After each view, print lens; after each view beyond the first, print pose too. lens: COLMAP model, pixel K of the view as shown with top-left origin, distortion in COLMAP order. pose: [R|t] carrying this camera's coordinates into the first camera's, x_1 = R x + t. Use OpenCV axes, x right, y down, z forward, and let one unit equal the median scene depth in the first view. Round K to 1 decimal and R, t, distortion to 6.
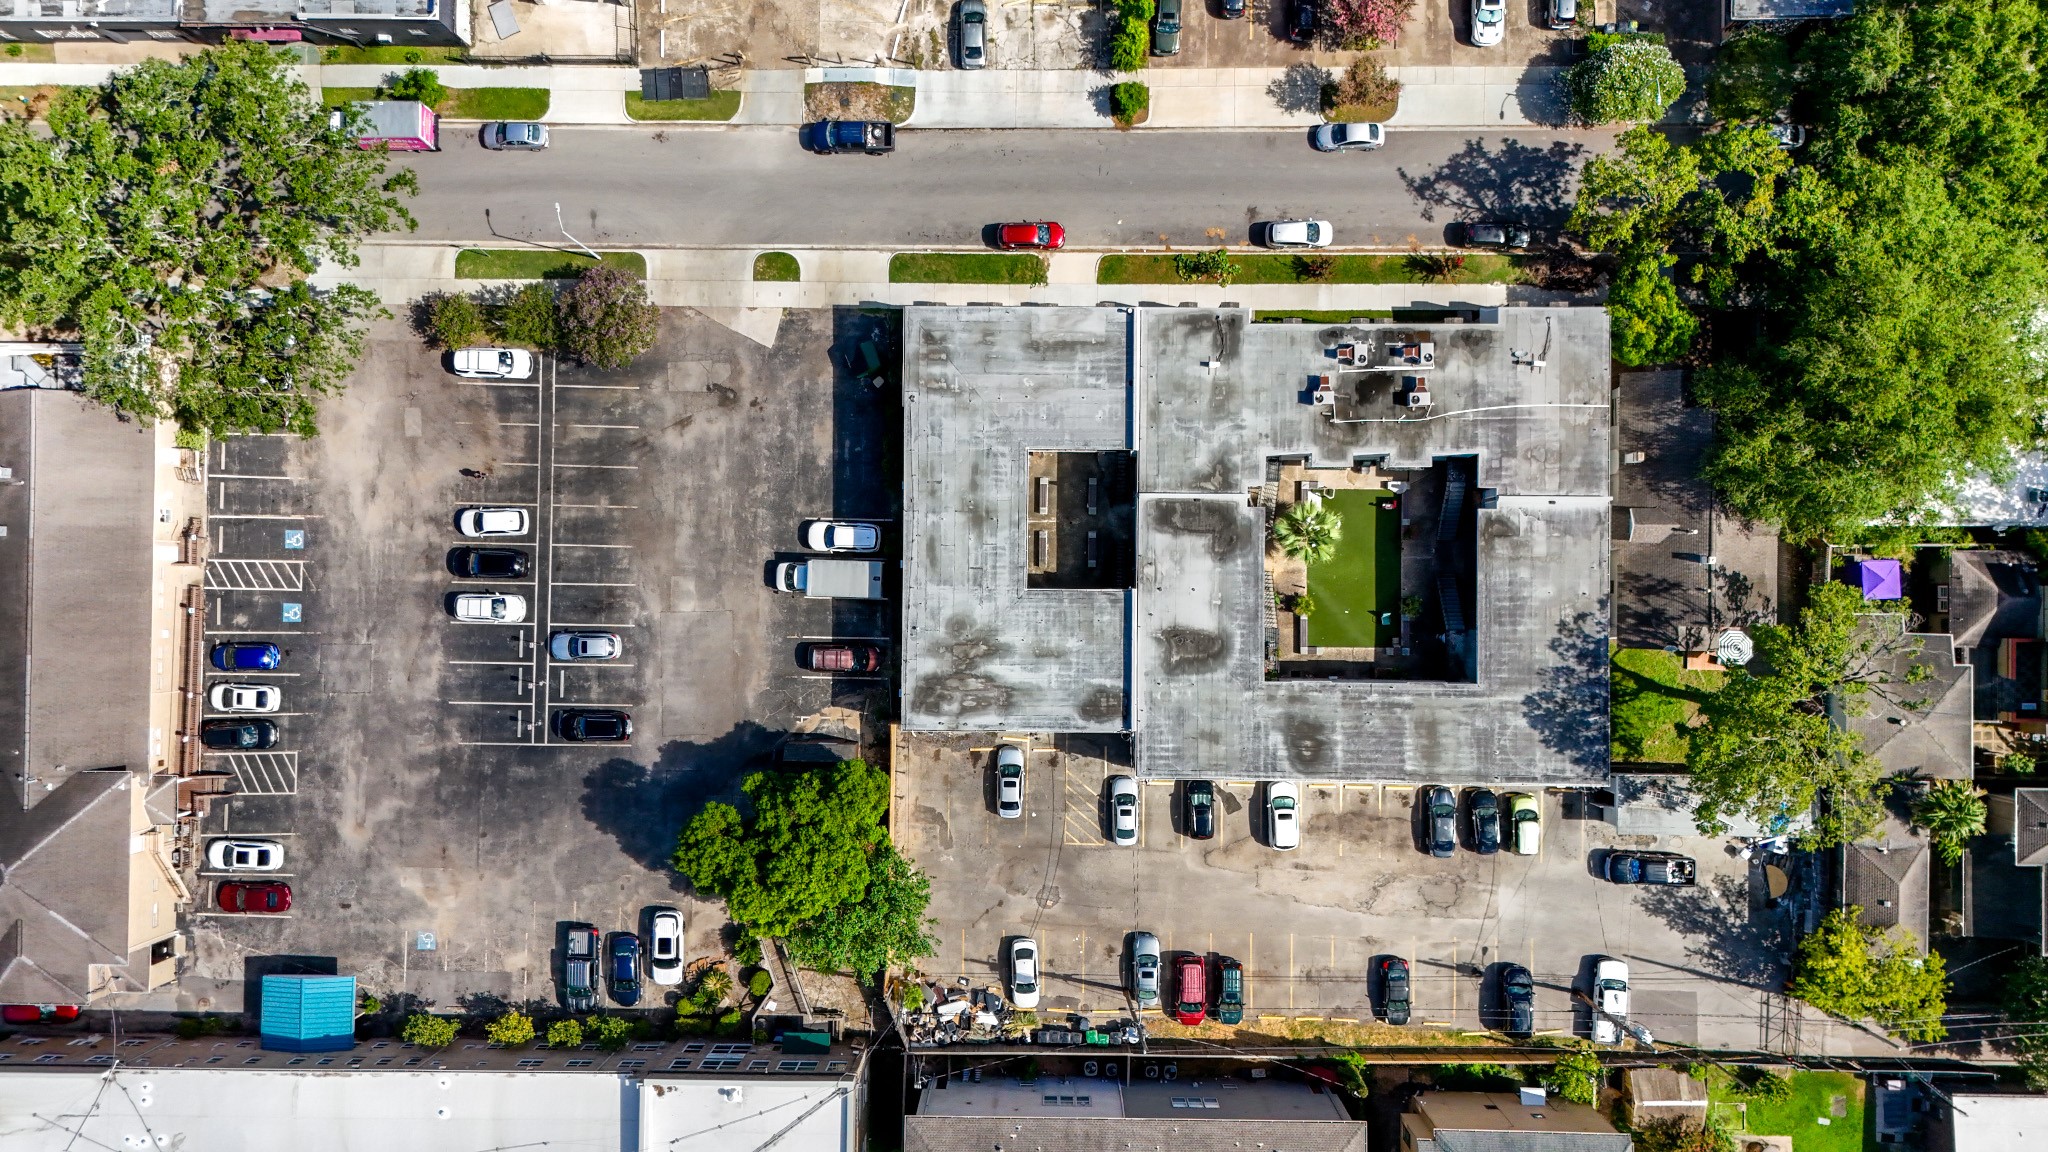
lens RADIAL K [[1533.5, 0, 1024.0], [0, 1533.5, 576.0], [0, 0, 1]] dist [0.083529, -0.061915]
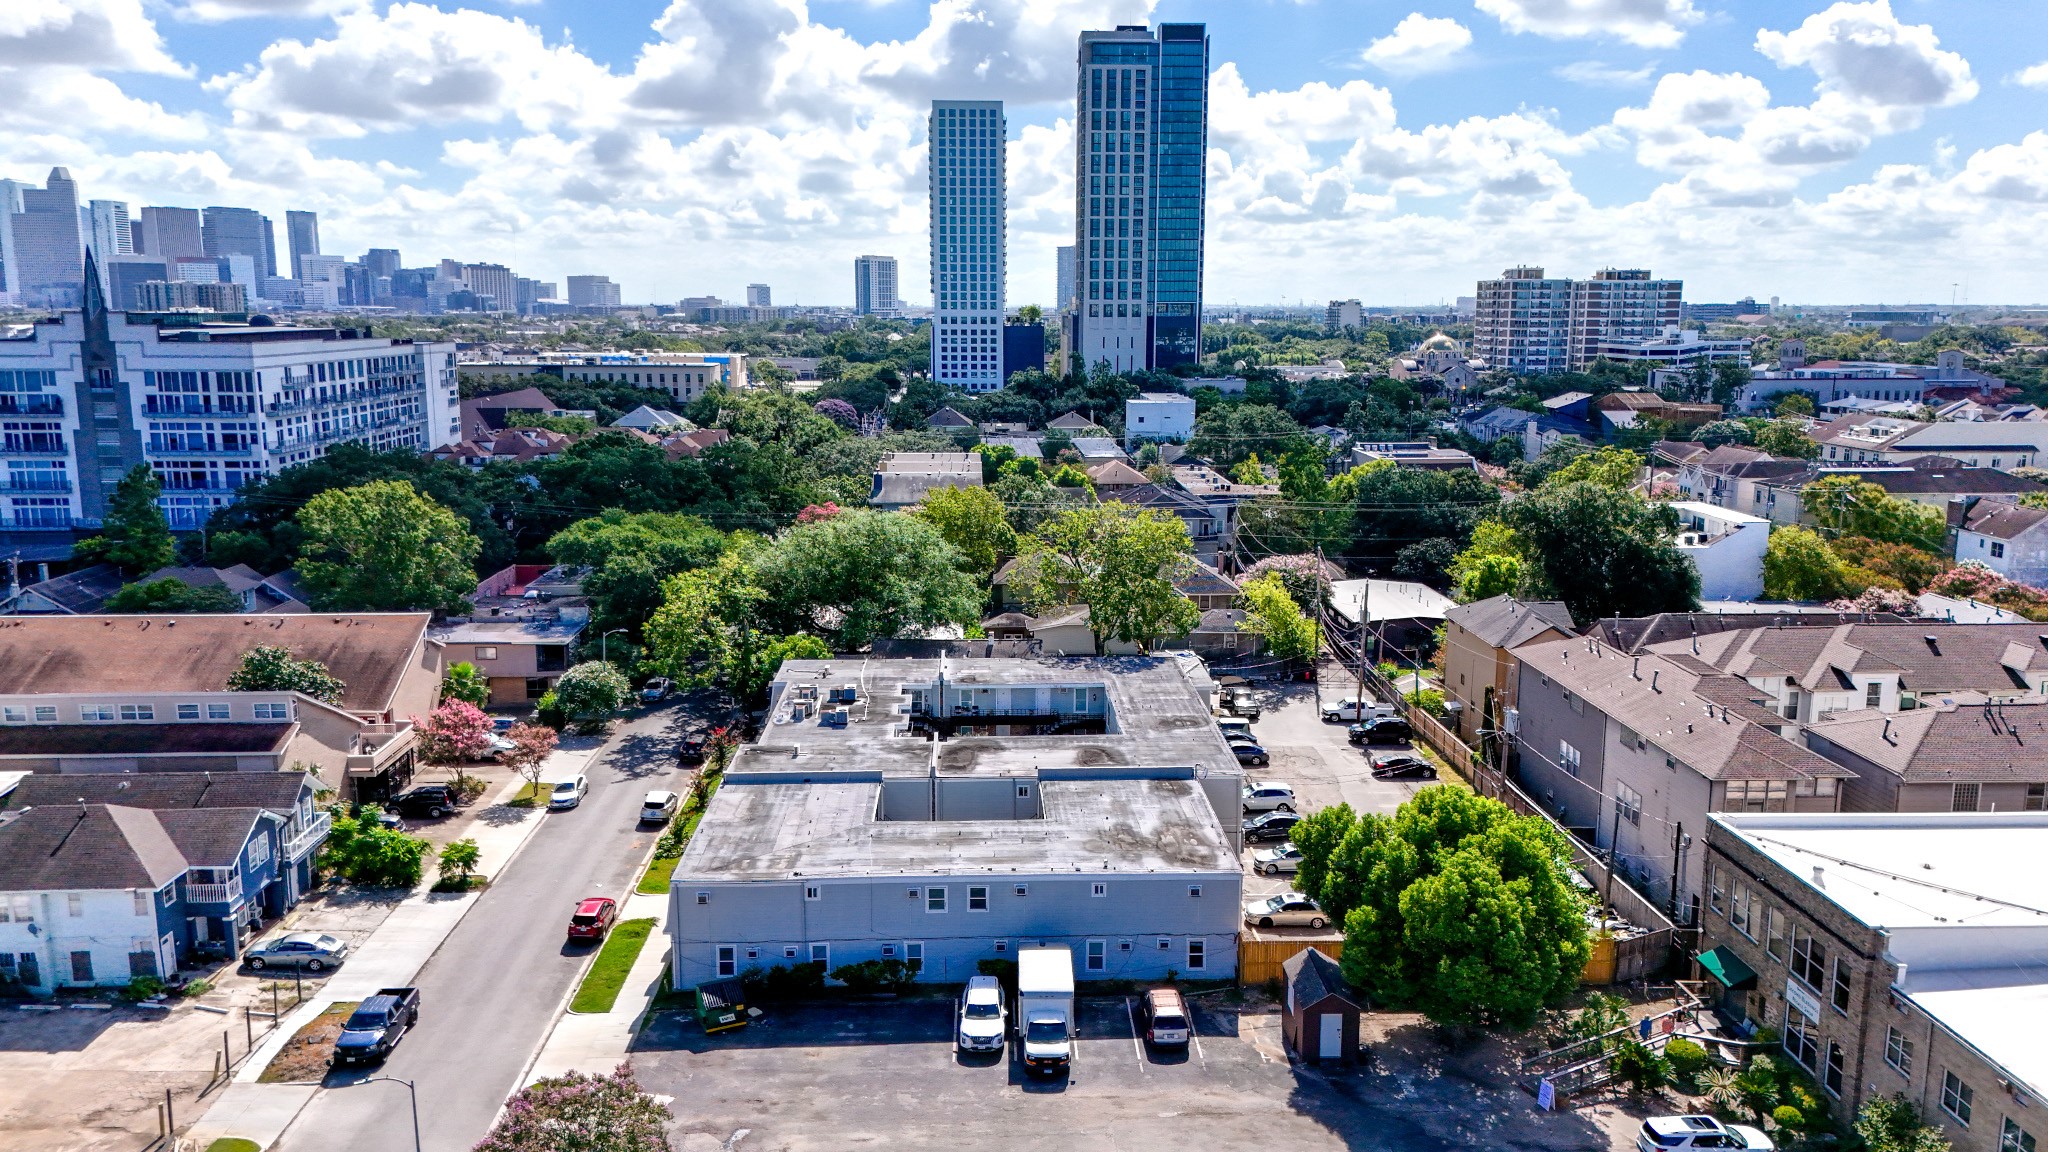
lens RADIAL K [[1513.1, 0, 1027.8], [0, 1513.1, 569.8], [0, 0, 1]] dist [0.104854, -0.116173]
pose [[-0.046387, -0.158167, 0.986322, -0.749696], [0.998845, 0.005036, 0.047784, -0.038407], [-0.012525, 0.987399, 0.157751, 0.705442]]
